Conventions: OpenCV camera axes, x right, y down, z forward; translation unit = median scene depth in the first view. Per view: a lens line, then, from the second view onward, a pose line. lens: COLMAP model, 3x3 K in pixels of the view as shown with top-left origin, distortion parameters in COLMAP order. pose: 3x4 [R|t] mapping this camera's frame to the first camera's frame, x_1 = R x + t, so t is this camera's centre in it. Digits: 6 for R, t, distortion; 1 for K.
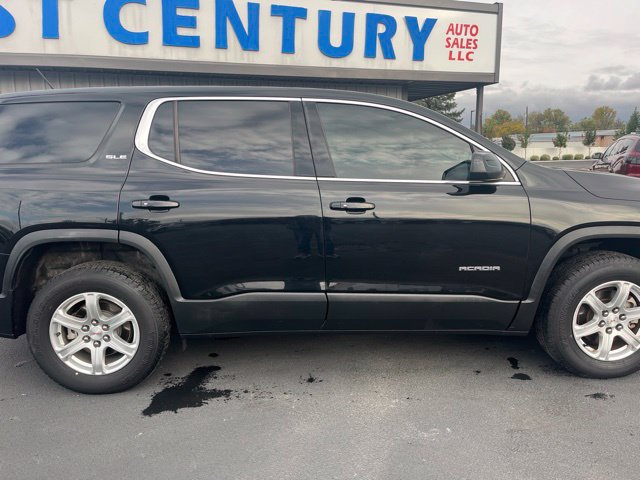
lens RADIAL K [[484.3, 0, 319.8], [0, 484.3, 238.0], [0, 0, 1]] dist [0.073894, -0.103147]
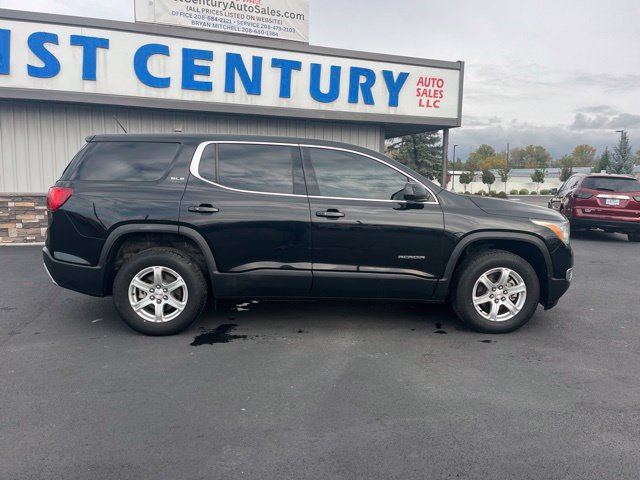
lens RADIAL K [[484.3, 0, 323.1], [0, 484.3, 241.2], [0, 0, 1]] dist [0.073894, -0.103147]
pose [[0.999141, 0.024818, 0.033198, -0.004609], [-0.023123, 0.998457, -0.050491, 0.087040], [-0.034400, 0.049680, 0.998173, -0.477522]]
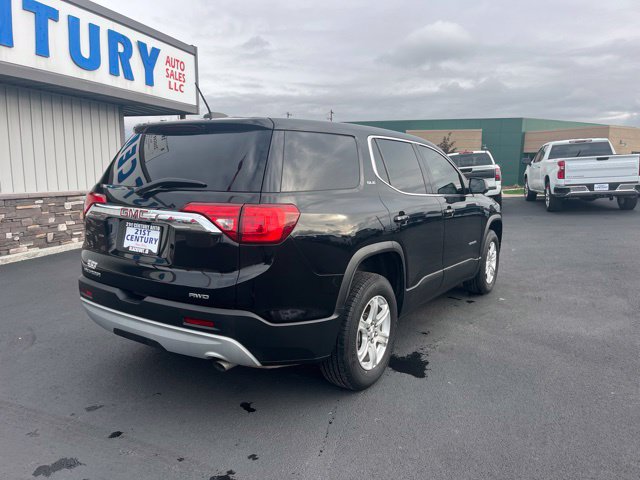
lens RADIAL K [[484.3, 0, 317.5], [0, 484.3, 239.6], [0, 0, 1]] dist [0.073894, -0.103147]
pose [[0.580988, -0.099760, 0.807776, -1.318262], [0.126798, 0.991436, 0.031244, -0.071323], [-0.803975, 0.084272, 0.588662, 0.363743]]
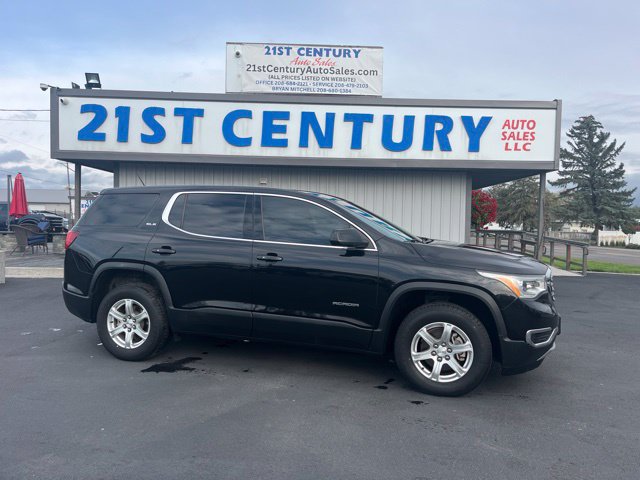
lens RADIAL K [[484.3, 0, 320.3], [0, 484.3, 240.2], [0, 0, 1]] dist [0.073894, -0.103147]
pose [[0.948269, 0.043105, -0.314528, 0.649886], [-0.088410, 0.987402, -0.131226, 0.063861], [0.304910, 0.152245, 0.940134, -0.423955]]
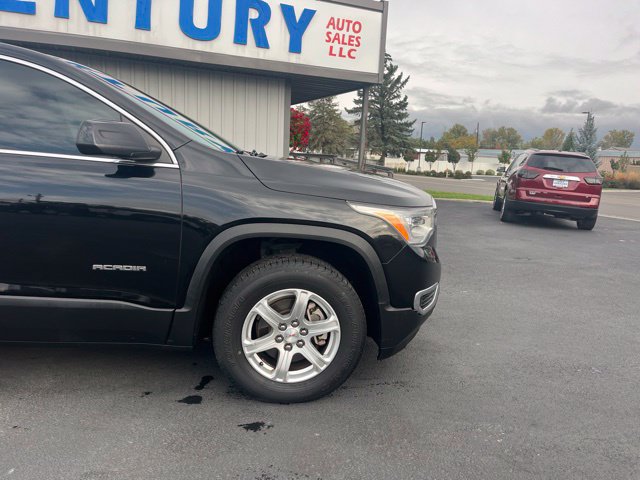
lens RADIAL K [[484.3, 0, 326.6], [0, 484.3, 242.8], [0, 0, 1]] dist [0.073894, -0.103147]
pose [[0.994152, 0.047365, 0.097052, 0.533047], [-0.047616, 0.998866, 0.000276, 0.004077], [-0.096929, -0.004895, 0.995279, 0.144807]]
